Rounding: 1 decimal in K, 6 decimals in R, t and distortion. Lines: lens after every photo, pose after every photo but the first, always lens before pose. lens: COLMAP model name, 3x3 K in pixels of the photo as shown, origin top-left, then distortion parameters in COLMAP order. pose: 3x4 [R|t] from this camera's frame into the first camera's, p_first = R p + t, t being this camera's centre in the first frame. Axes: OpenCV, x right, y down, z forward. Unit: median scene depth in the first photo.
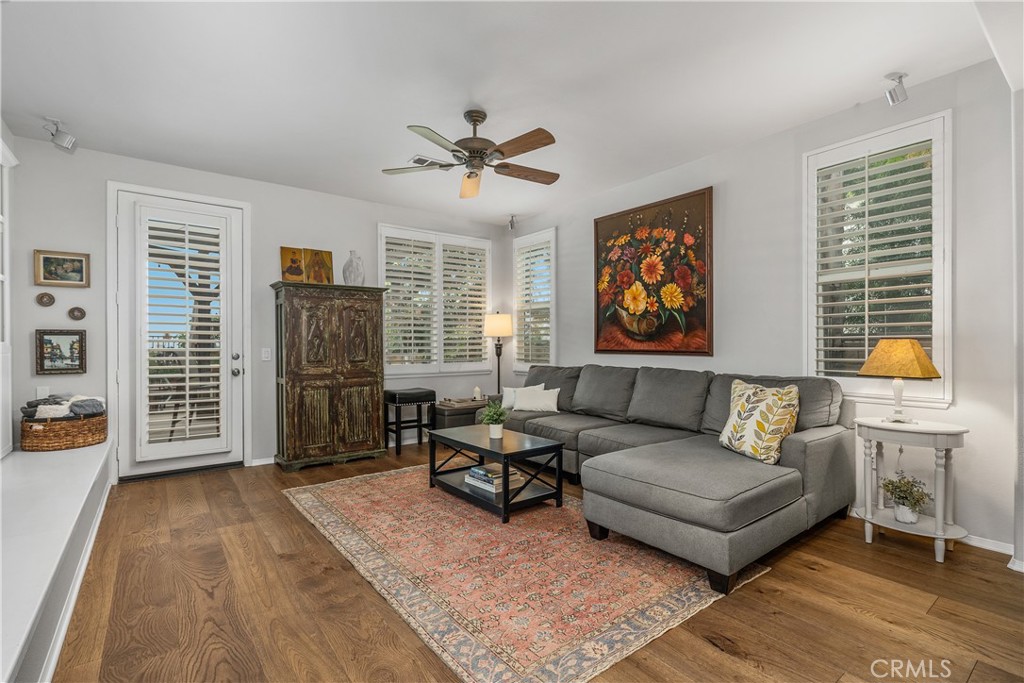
lens RADIAL K [[468.7, 0, 505.9], [0, 468.7, 342.7], [0, 0, 1]] dist [-0.002291, 0.001606]
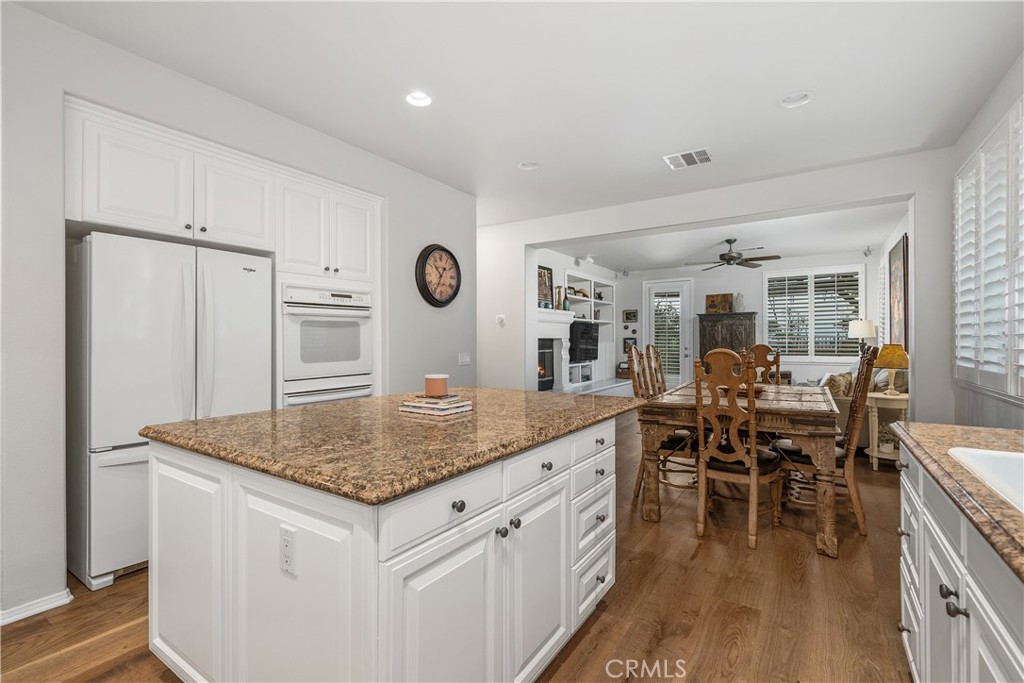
lens RADIAL K [[468.7, 0, 502.2], [0, 468.7, 344.7], [0, 0, 1]] dist [-0.002291, 0.001606]
pose [[0.324568, 0.011096, -0.945797, 1.256698], [0.007510, 0.999869, 0.014308, -0.027952], [0.945832, -0.011747, 0.324442, -0.546719]]
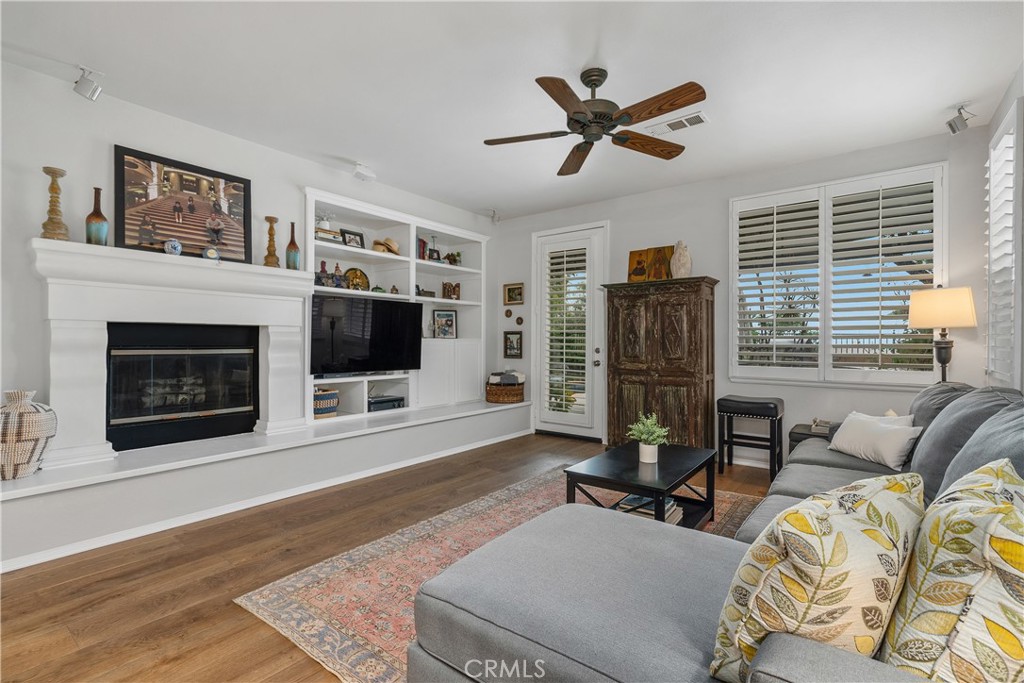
lens RADIAL K [[468.7, 0, 505.3], [0, 468.7, 341.2], [0, 0, 1]] dist [-0.002291, 0.001606]
pose [[0.260123, 0.004831, -0.965563, 0.546265], [0.000811, 0.999986, 0.005222, -0.001344], [0.965575, -0.002141, 0.260116, 0.469822]]
